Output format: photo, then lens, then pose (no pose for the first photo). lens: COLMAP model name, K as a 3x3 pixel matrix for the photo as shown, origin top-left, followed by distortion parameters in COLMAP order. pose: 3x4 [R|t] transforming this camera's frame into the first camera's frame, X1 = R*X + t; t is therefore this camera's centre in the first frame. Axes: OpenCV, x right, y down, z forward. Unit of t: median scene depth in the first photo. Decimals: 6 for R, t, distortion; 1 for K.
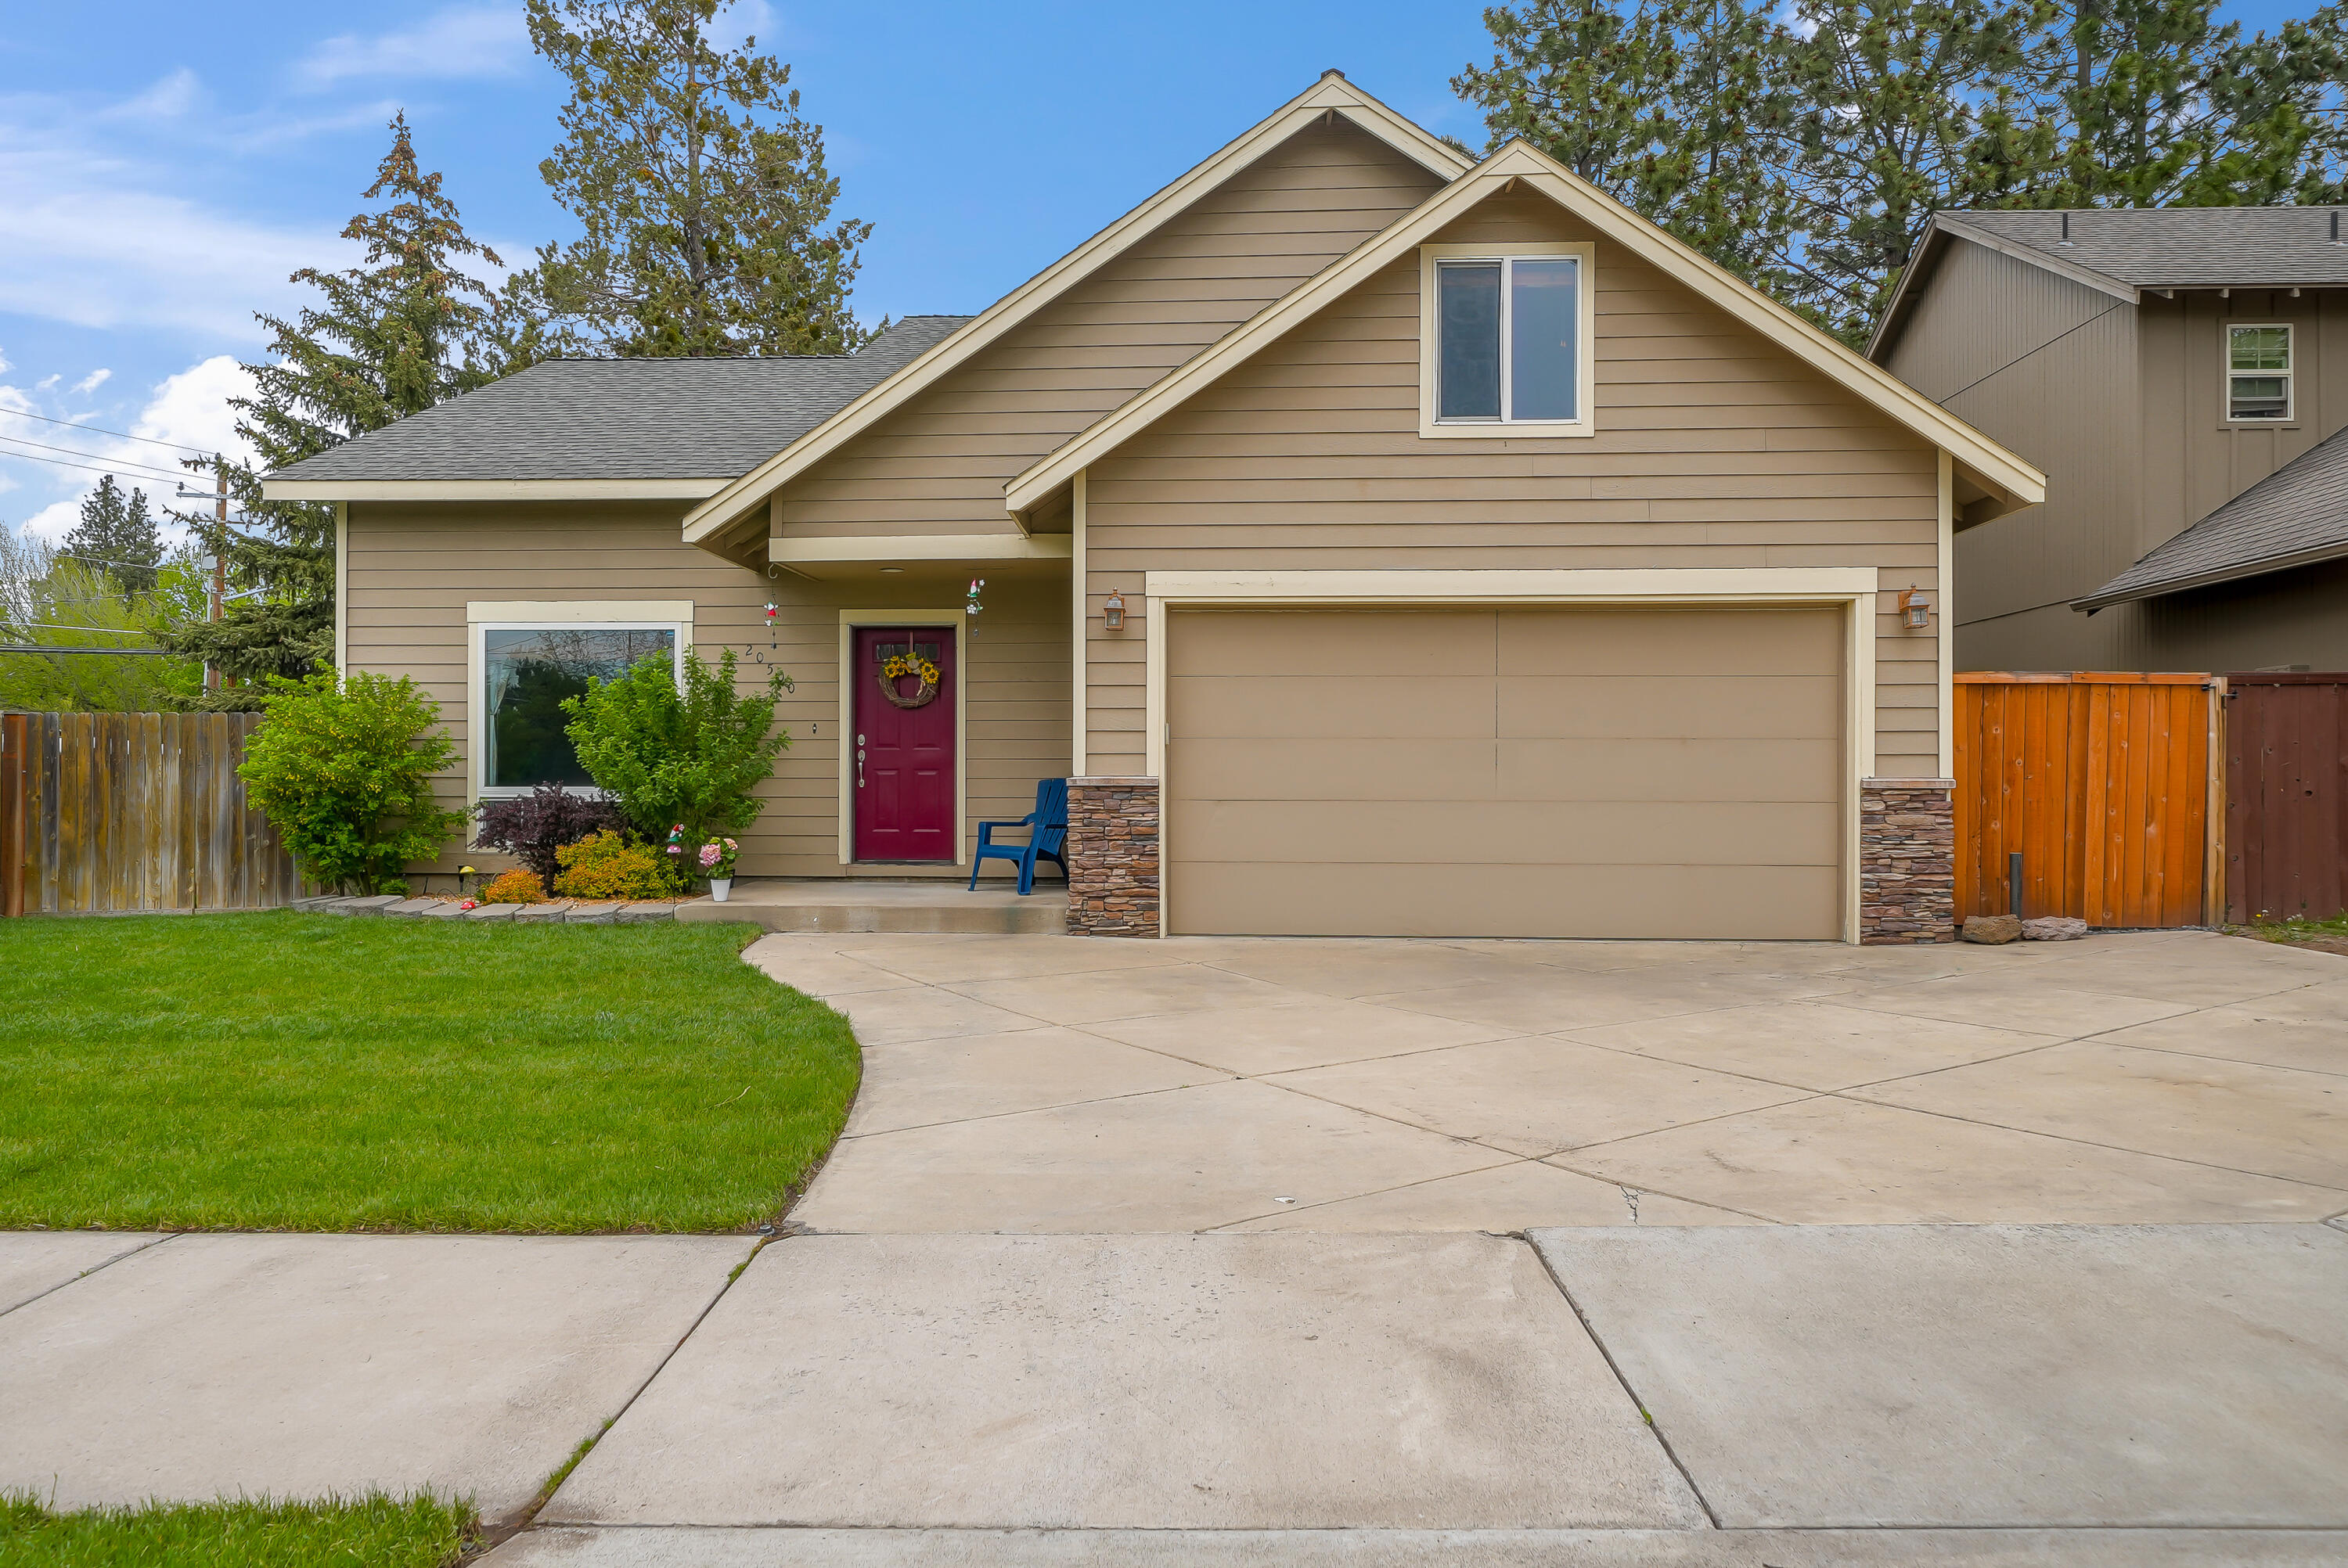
lens RADIAL K [[1428.7, 0, 1173.9], [0, 1428.7, 790.7], [0, 0, 1]] dist [-0.003057, 0.000256]
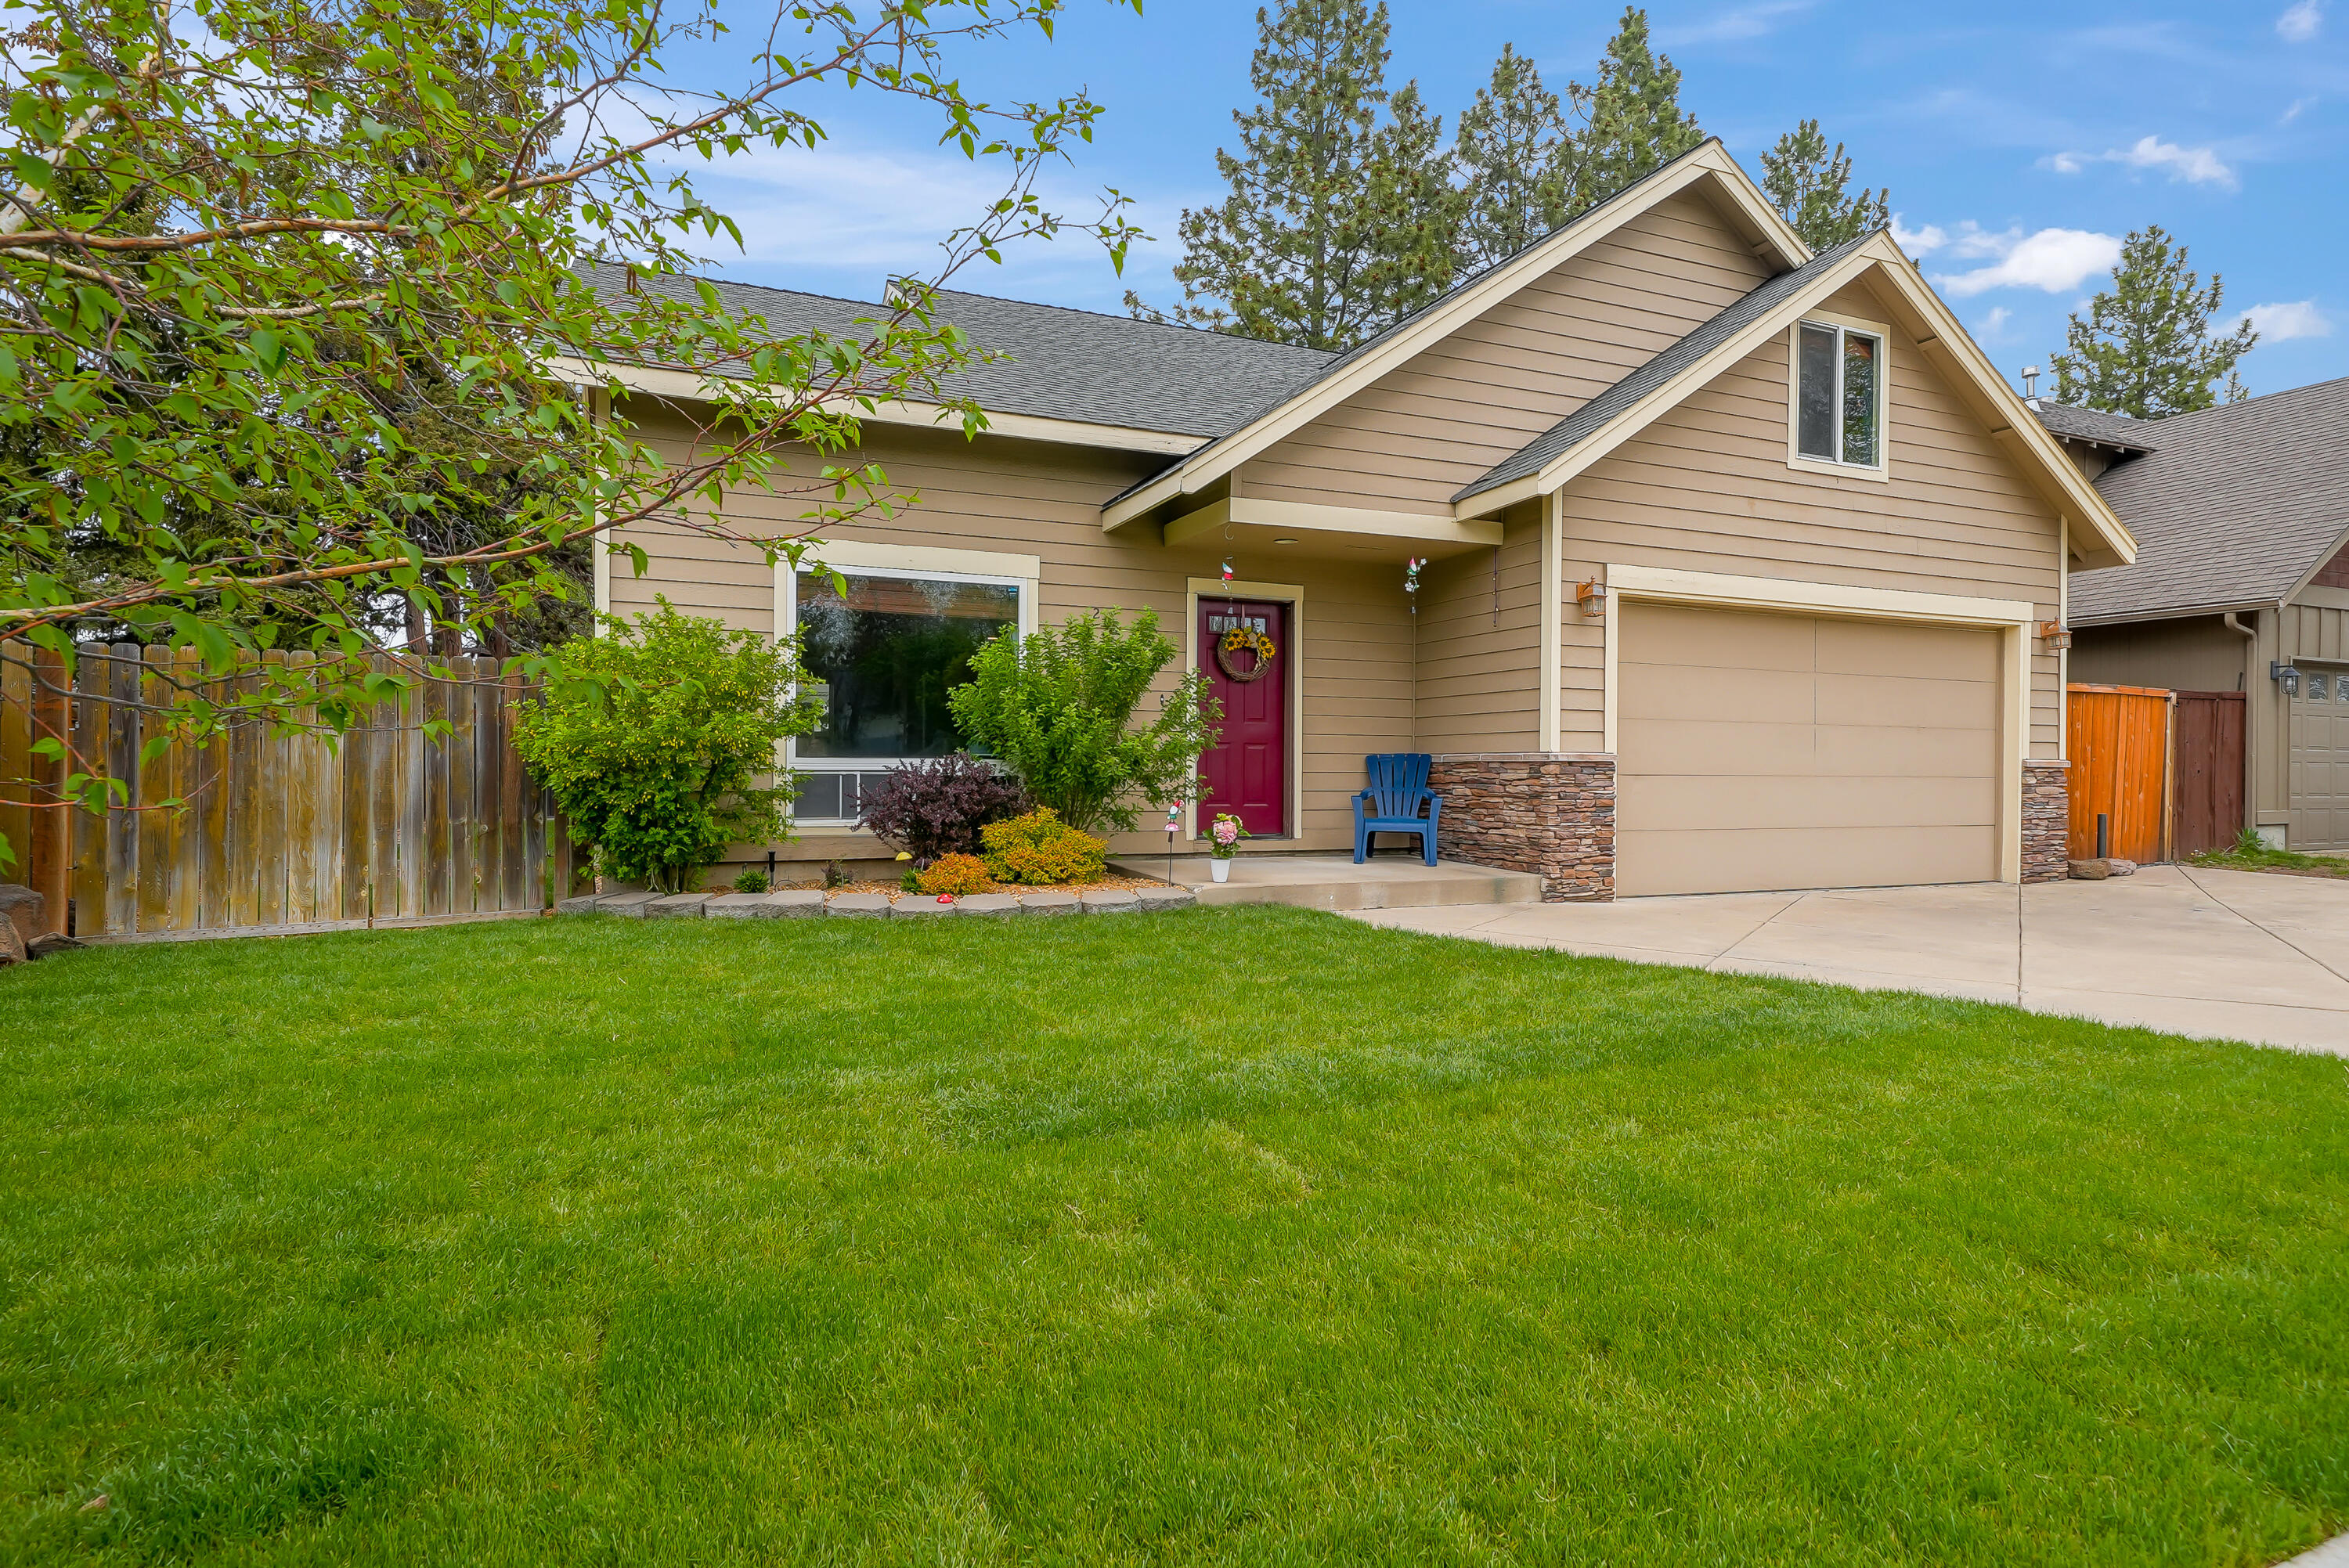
lens RADIAL K [[1190.2, 0, 1177.0], [0, 1190.2, 774.2], [0, 0, 1]] dist [-0.002835, -0.000011]
pose [[0.903128, 0.002380, 0.429365, -0.661620], [-0.004195, 0.999986, 0.003280, 0.004589], [-0.429351, -0.004764, 0.903125, 0.308615]]
